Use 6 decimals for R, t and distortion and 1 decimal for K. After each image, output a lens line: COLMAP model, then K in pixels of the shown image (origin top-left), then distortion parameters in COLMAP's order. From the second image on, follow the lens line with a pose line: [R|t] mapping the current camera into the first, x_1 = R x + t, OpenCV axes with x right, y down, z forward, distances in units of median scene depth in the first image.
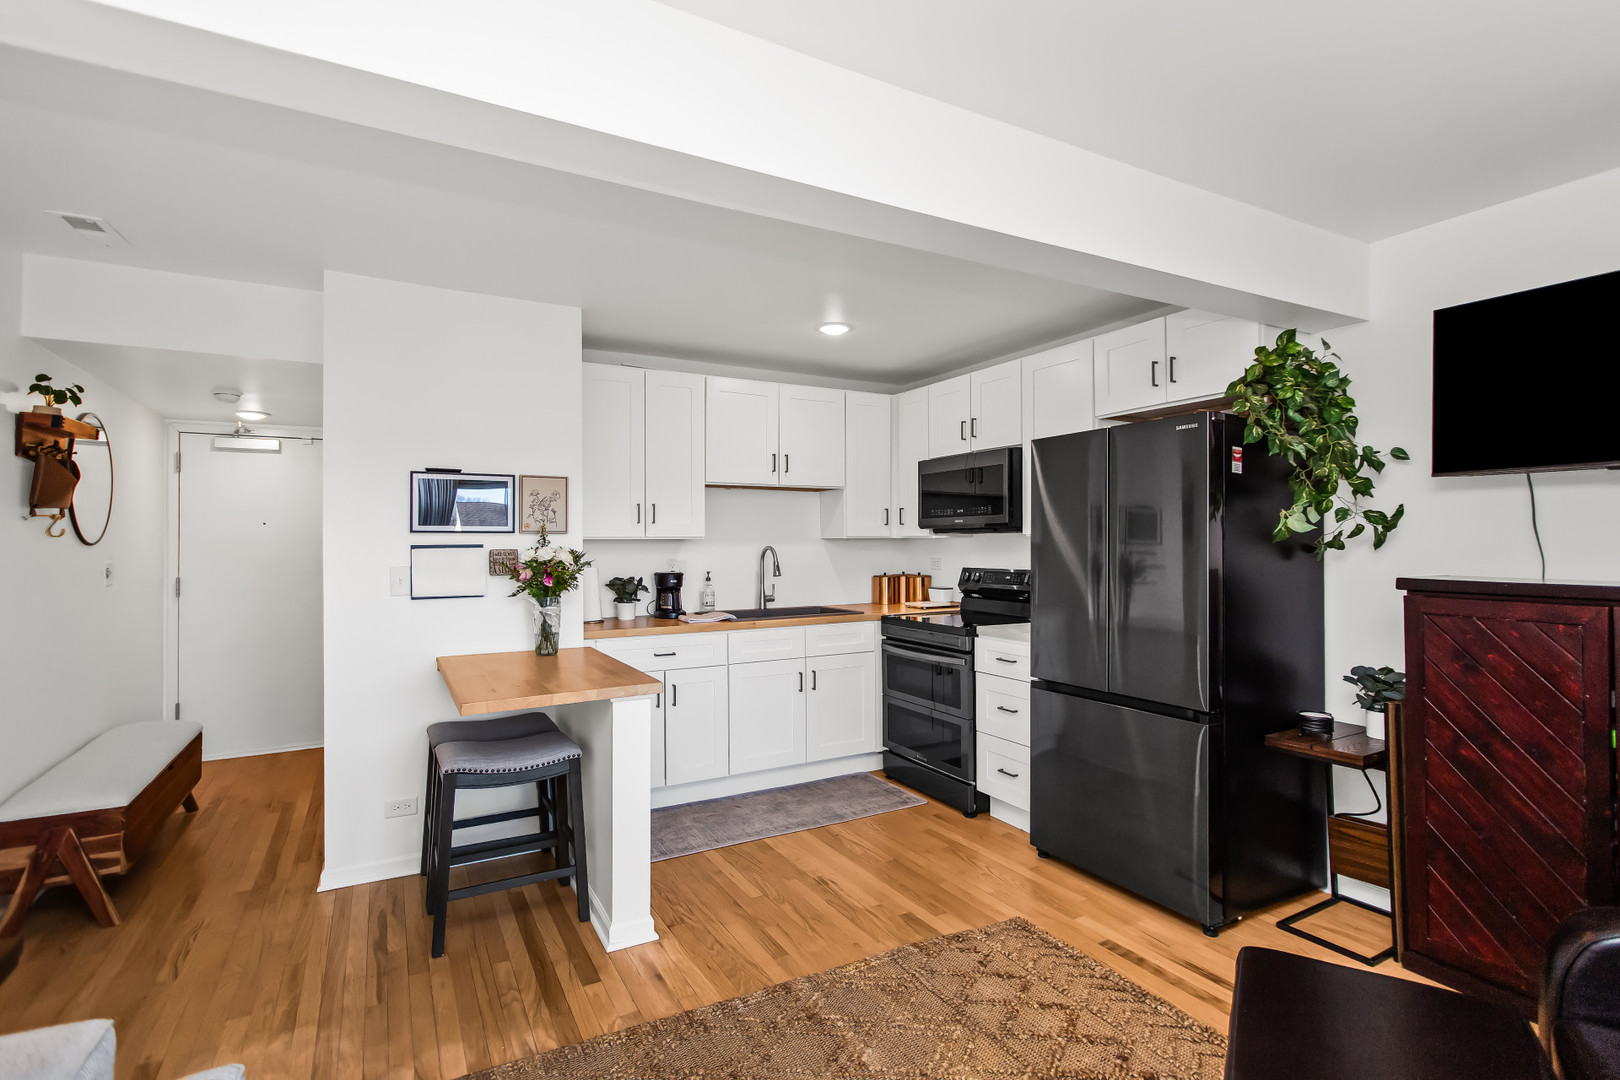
lens RADIAL K [[787.4, 0, 812.5], [0, 787.4, 539.3], [0, 0, 1]] dist [-0.001583, 0.000283]
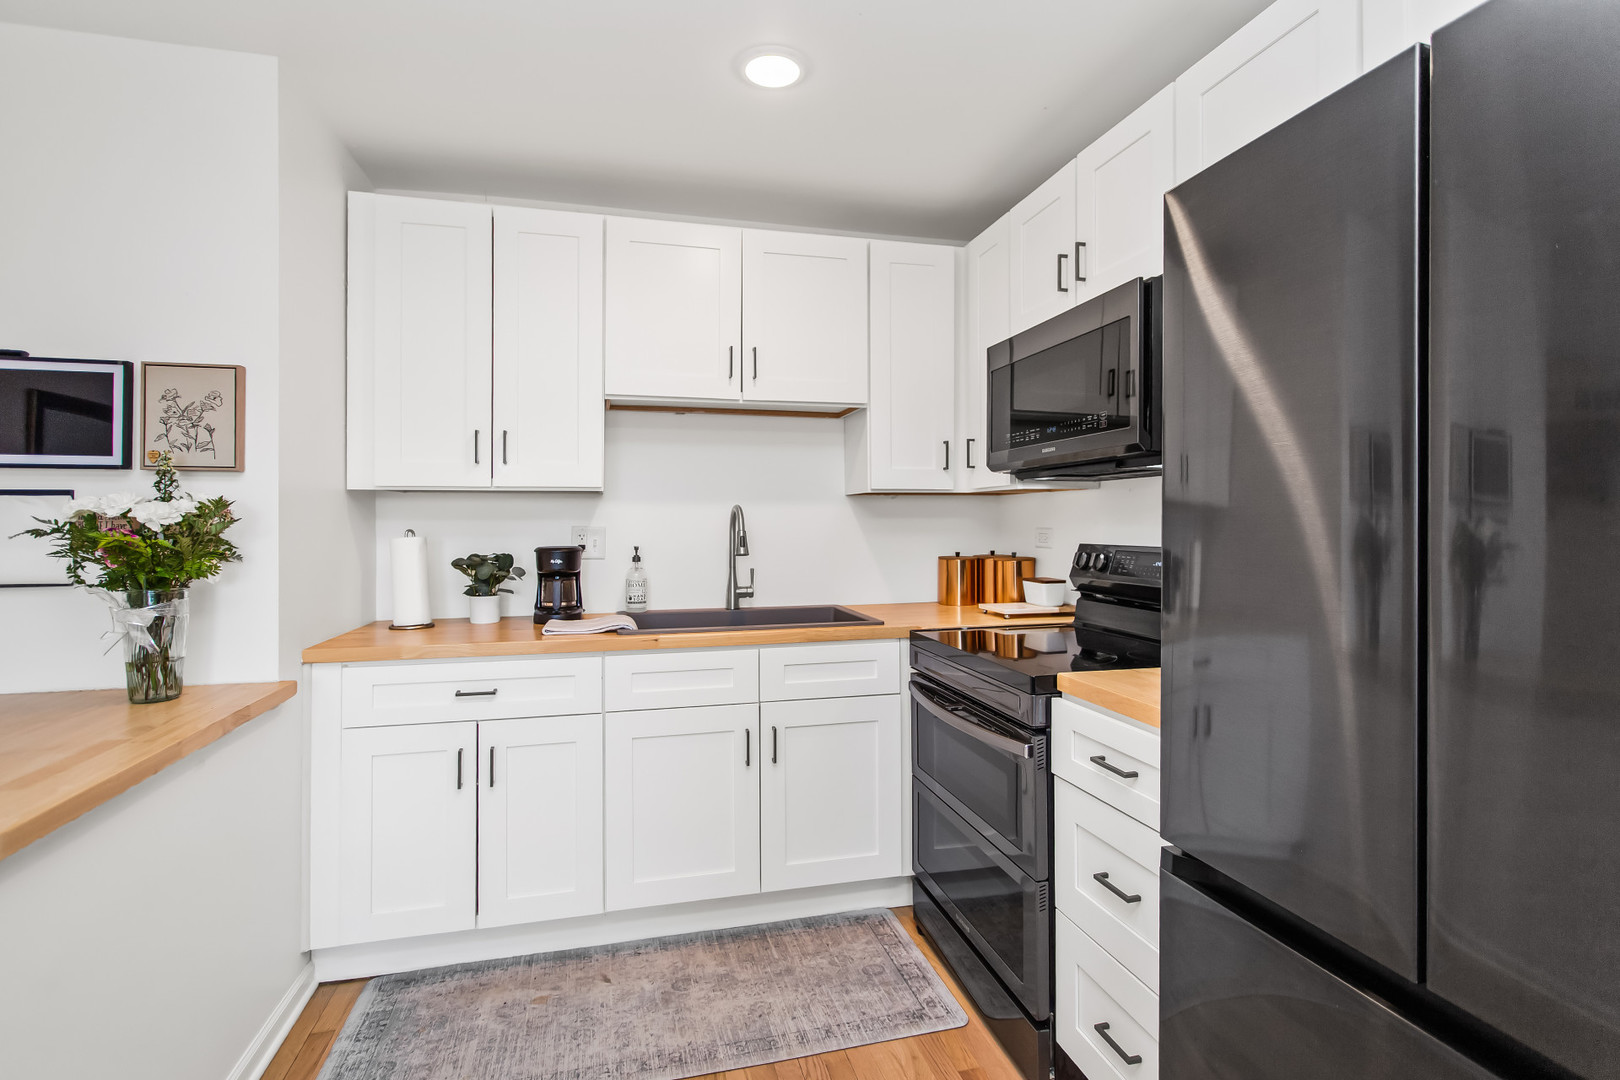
lens RADIAL K [[787.4, 0, 810.3], [0, 787.4, 518.8], [0, 0, 1]] dist [-0.001583, 0.000283]
pose [[0.965753, 0.001534, -0.259457, 0.160624], [-0.001337, 0.999999, 0.000936, 0.019059], [0.259458, -0.000557, 0.965754, 0.452329]]
